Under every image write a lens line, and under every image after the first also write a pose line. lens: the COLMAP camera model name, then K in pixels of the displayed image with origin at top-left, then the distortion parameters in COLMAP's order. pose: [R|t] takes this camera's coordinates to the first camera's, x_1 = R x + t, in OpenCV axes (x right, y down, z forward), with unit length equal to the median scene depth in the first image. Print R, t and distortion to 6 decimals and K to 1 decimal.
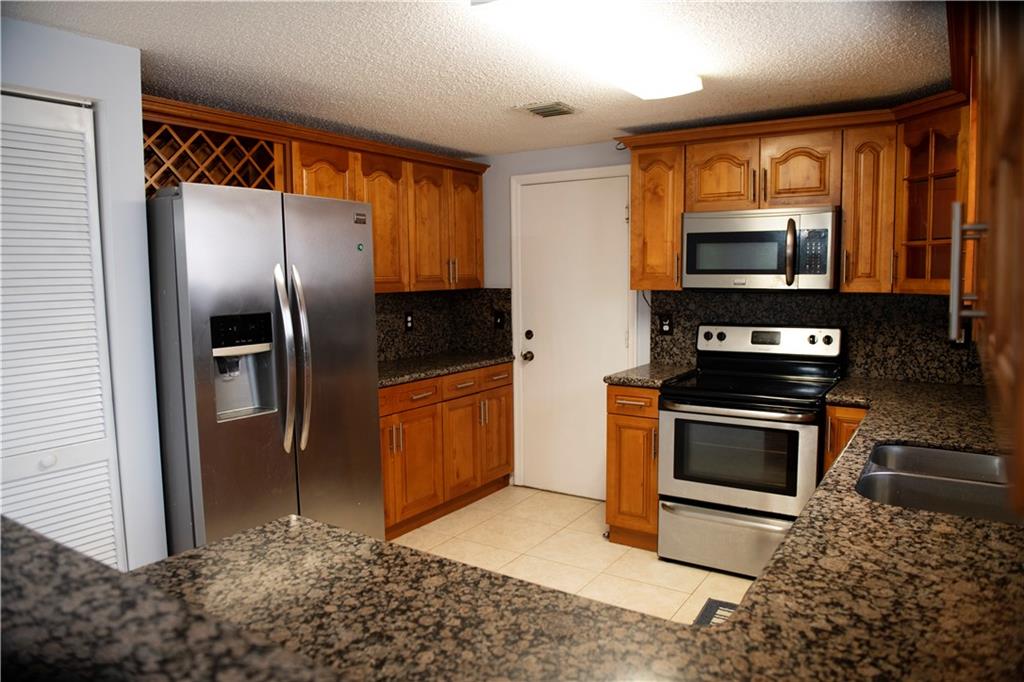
lens RADIAL K [[695.5, 0, 512.0], [0, 695.5, 341.0], [0, 0, 1]] dist [-0.051234, -0.003274]
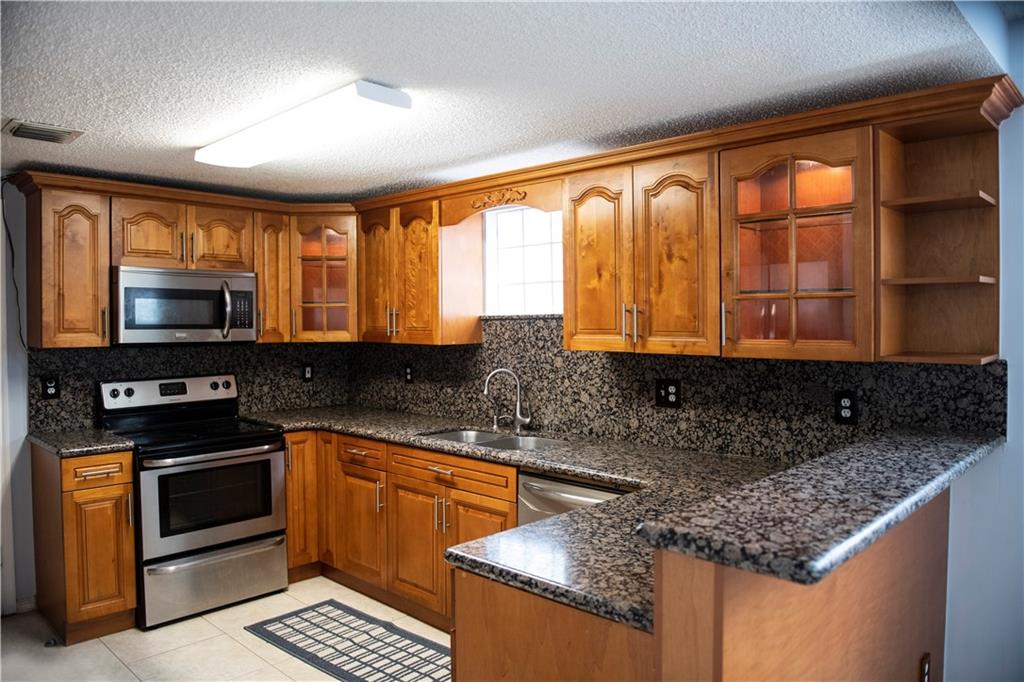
lens RADIAL K [[723.1, 0, 512.0], [0, 723.1, 341.0], [0, 0, 1]] dist [-0.053019, -0.002331]
pose [[0.177107, -0.019415, 0.984000, -0.649536], [0.097711, 0.995213, 0.002050, -0.030830], [-0.979329, 0.095784, 0.178156, 0.307791]]
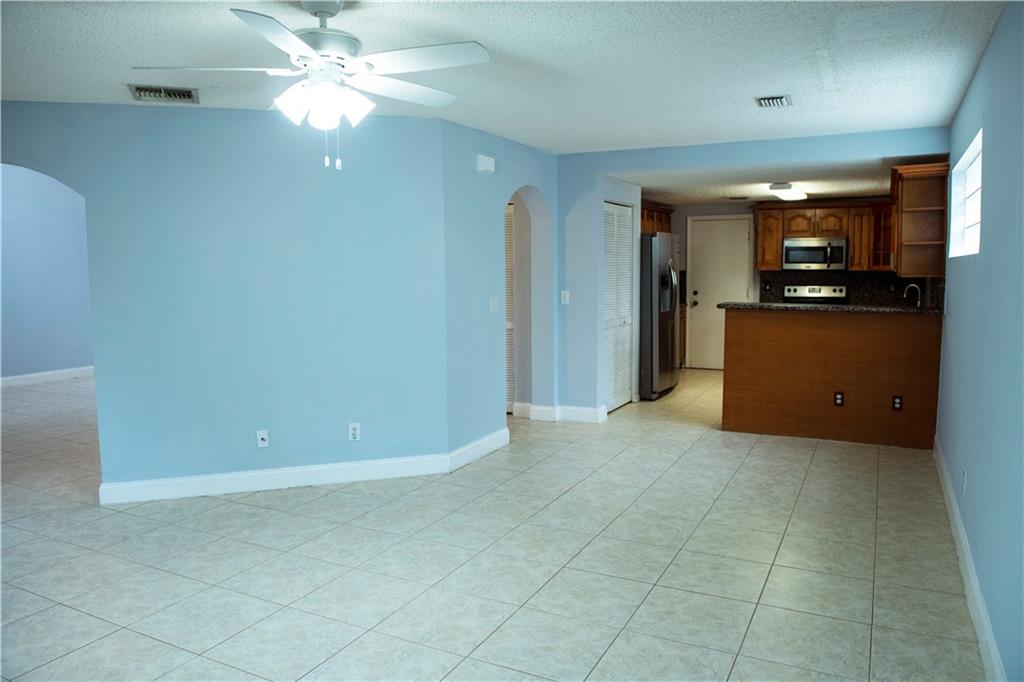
lens RADIAL K [[723.1, 0, 512.0], [0, 723.1, 341.0], [0, 0, 1]] dist [-0.053019, -0.002331]
pose [[0.994459, -0.008150, 0.104808, -0.991053], [0.007590, 0.999955, 0.005744, 0.157014], [-0.104850, -0.004917, 0.994476, -1.435414]]
